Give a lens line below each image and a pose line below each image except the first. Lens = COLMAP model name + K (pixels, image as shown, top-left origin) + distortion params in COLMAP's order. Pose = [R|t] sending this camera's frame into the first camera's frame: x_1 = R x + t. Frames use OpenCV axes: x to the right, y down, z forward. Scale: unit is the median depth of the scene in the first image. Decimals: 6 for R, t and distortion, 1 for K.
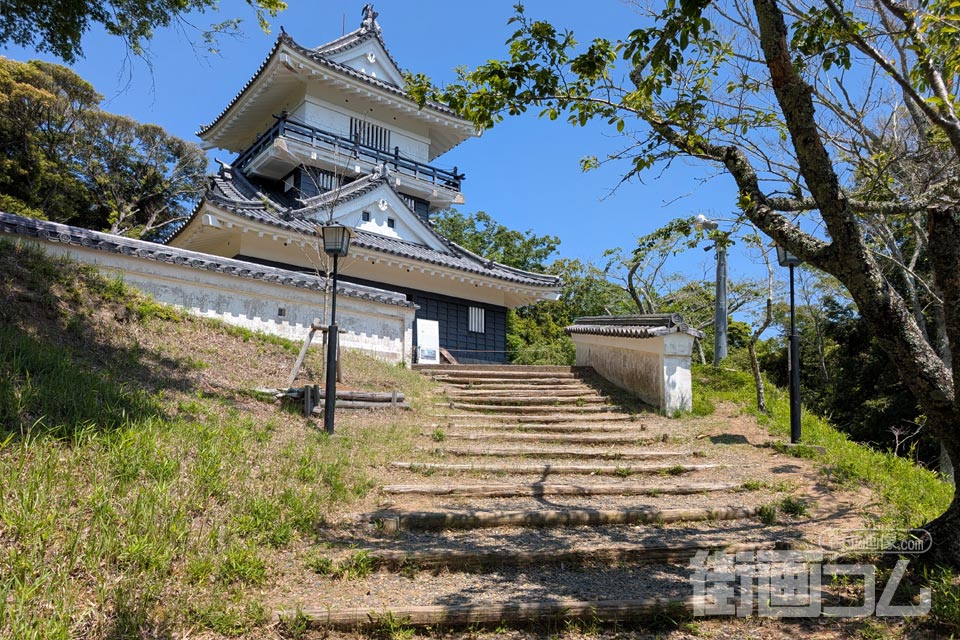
lens RADIAL K [[818.3, 0, 442.2], [0, 818.3, 332.6], [0, 0, 1]] dist [0.049527, -0.086989]
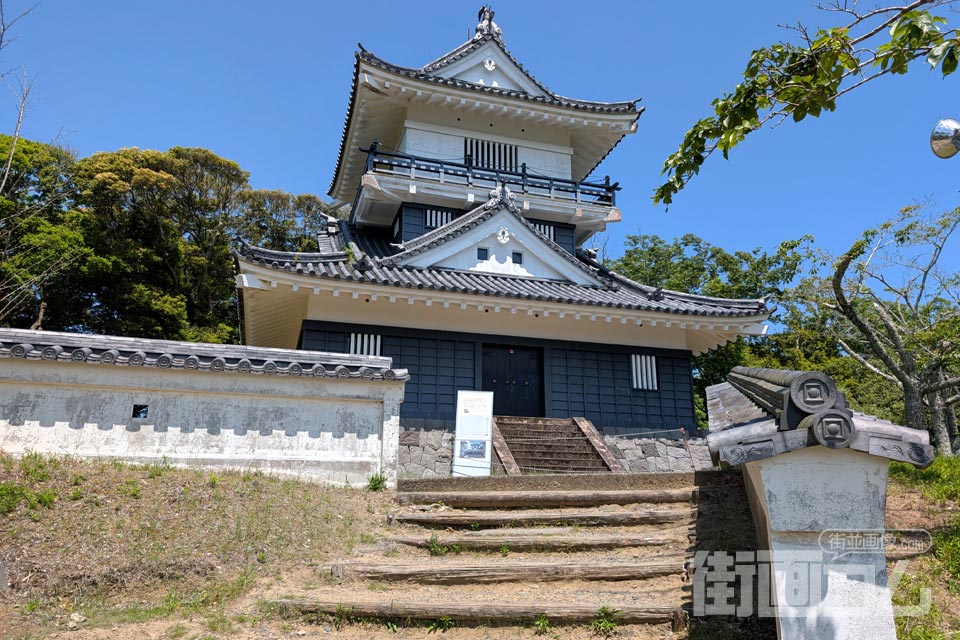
lens RADIAL K [[750.3, 0, 431.9], [0, 750.3, 321.6], [0, 0, 1]] dist [0.097013, -0.219265]
pose [[0.927456, -0.106675, -0.358394, 0.113837], [0.077516, 0.992473, -0.094810, -0.011697], [0.365810, 0.060151, 0.928744, 0.311822]]
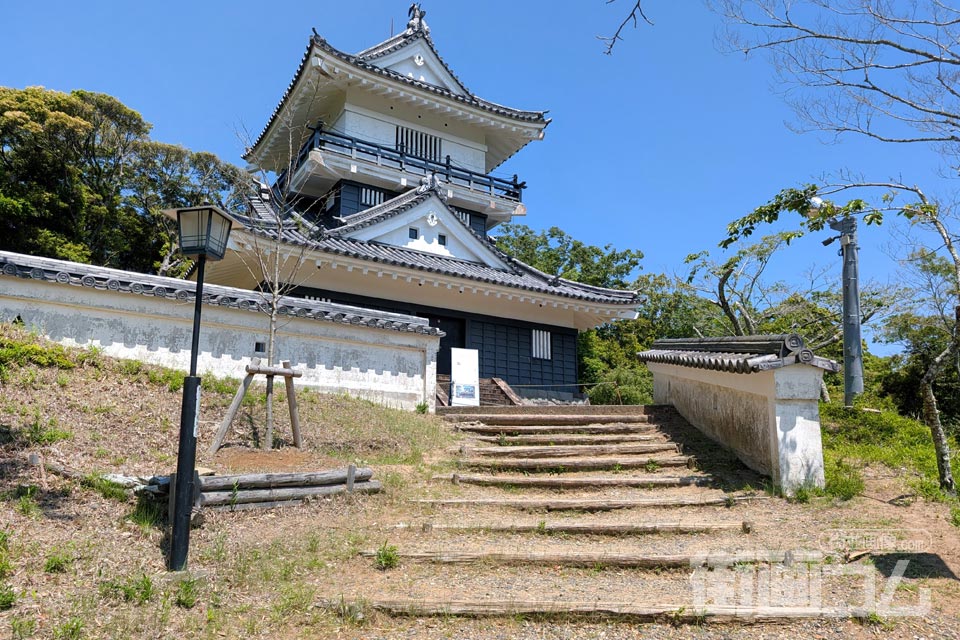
lens RADIAL K [[786.6, 0, 440.7], [0, 786.6, 338.2], [0, 0, 1]] dist [0.055518, -0.111543]
pose [[0.992175, -0.030803, -0.120999, 0.037085], [0.028138, 0.999324, -0.023673, -0.005841], [0.121647, 0.020084, 0.992370, 0.151197]]
